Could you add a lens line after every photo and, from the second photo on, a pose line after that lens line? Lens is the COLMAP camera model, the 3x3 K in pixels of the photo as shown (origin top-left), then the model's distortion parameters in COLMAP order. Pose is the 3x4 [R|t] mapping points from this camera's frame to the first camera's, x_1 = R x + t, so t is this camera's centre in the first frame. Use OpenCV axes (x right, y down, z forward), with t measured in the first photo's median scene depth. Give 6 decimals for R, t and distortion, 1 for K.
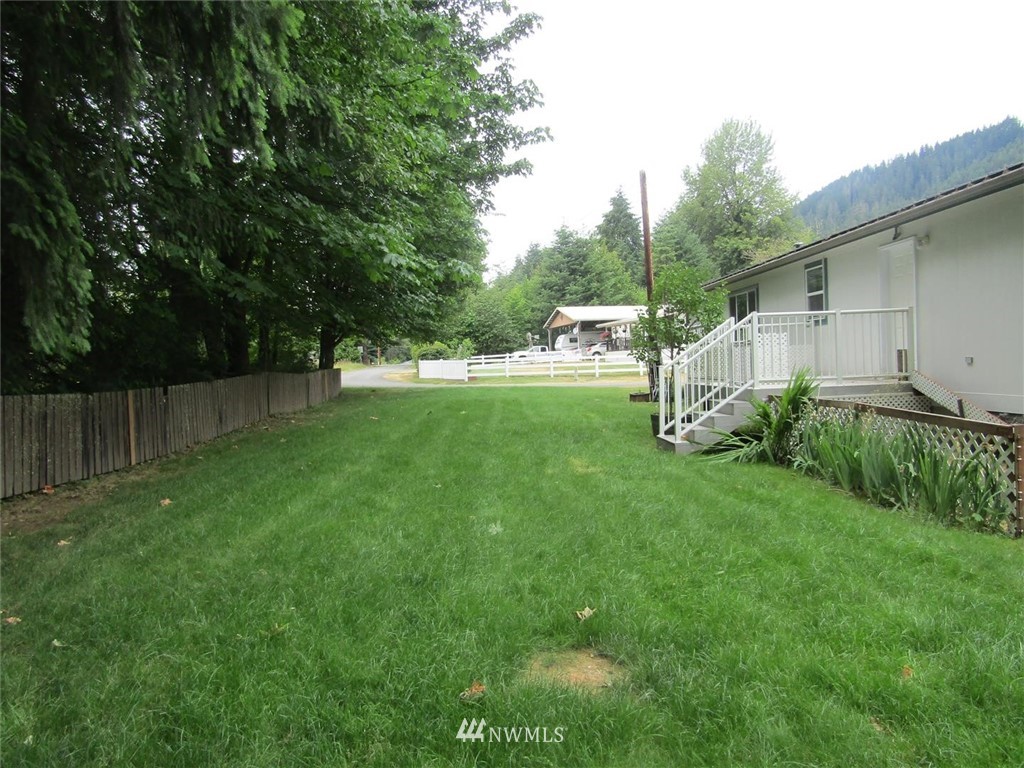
lens RADIAL K [[732.4, 0, 512.4], [0, 732.4, 380.1], [0, 0, 1]] dist [0.002815, 0.001991]
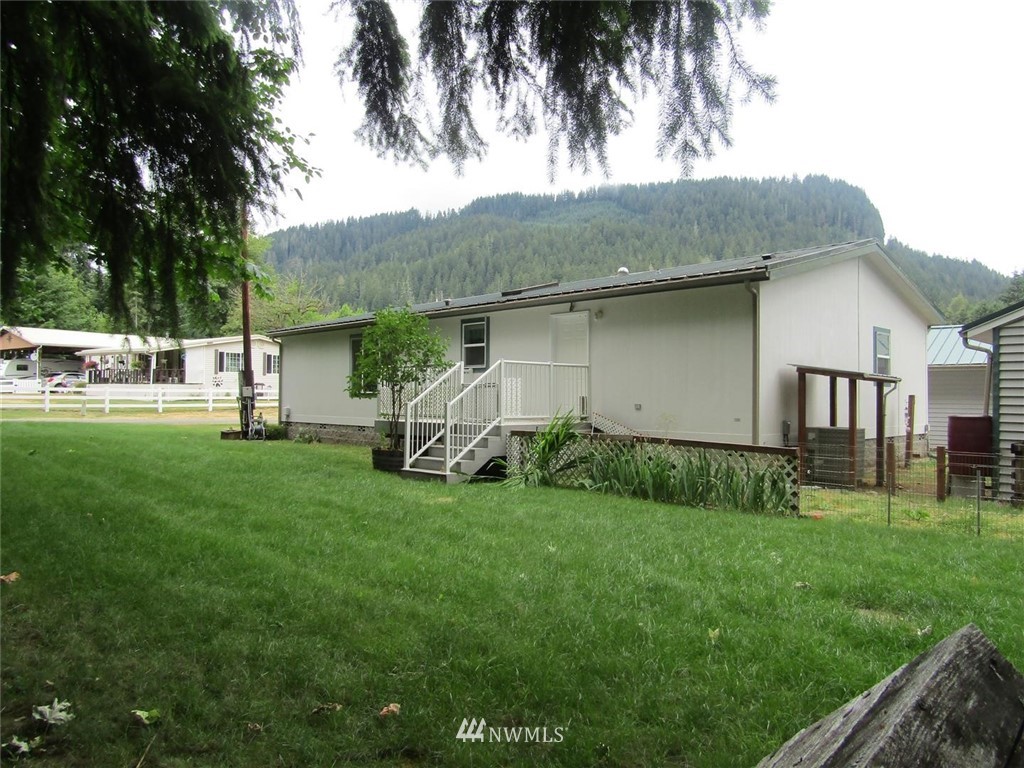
lens RADIAL K [[732.4, 0, 509.6], [0, 732.4, 388.1], [0, 0, 1]] dist [0.002815, 0.001991]
pose [[0.741769, 0.048158, 0.668924, -0.147936], [-0.017741, 0.998478, -0.052211, 0.004591], [-0.670420, 0.026861, 0.741495, 0.043594]]
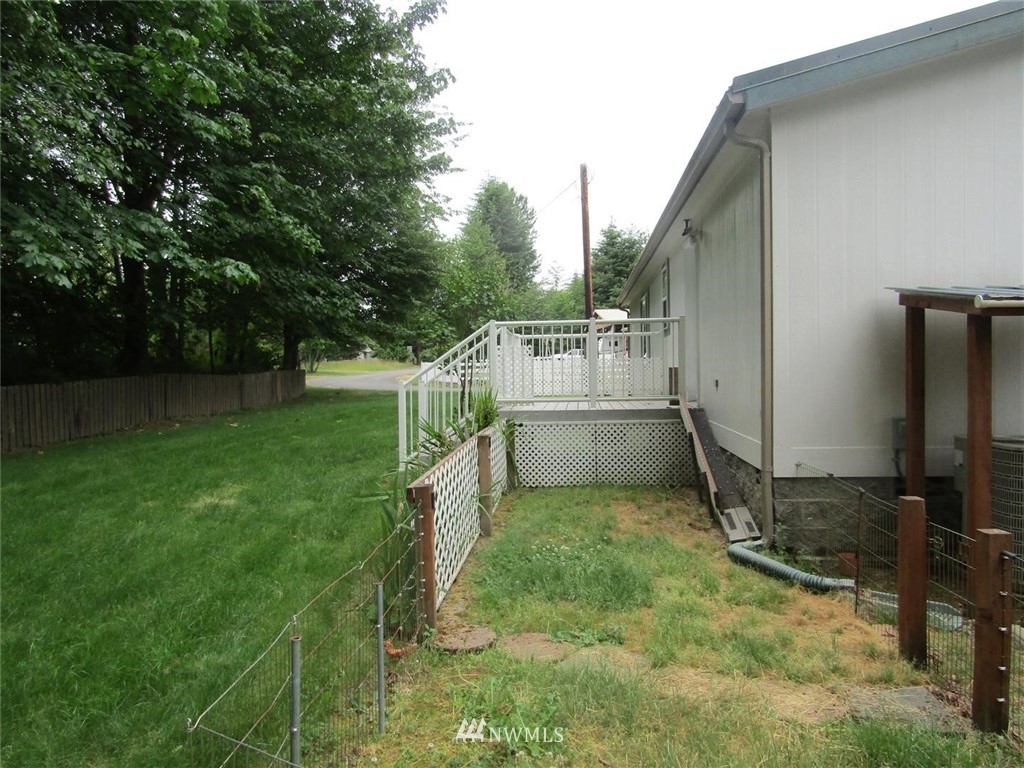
lens RADIAL K [[724.2, 0, 510.7], [0, 724.2, 387.9], [0, 0, 1]] dist [-0.010661, 0.000168]
pose [[0.992554, 0.023303, -0.119556, 0.153912], [-0.022025, 0.999685, 0.012002, -0.008299], [0.119798, -0.009279, 0.992755, 0.055651]]
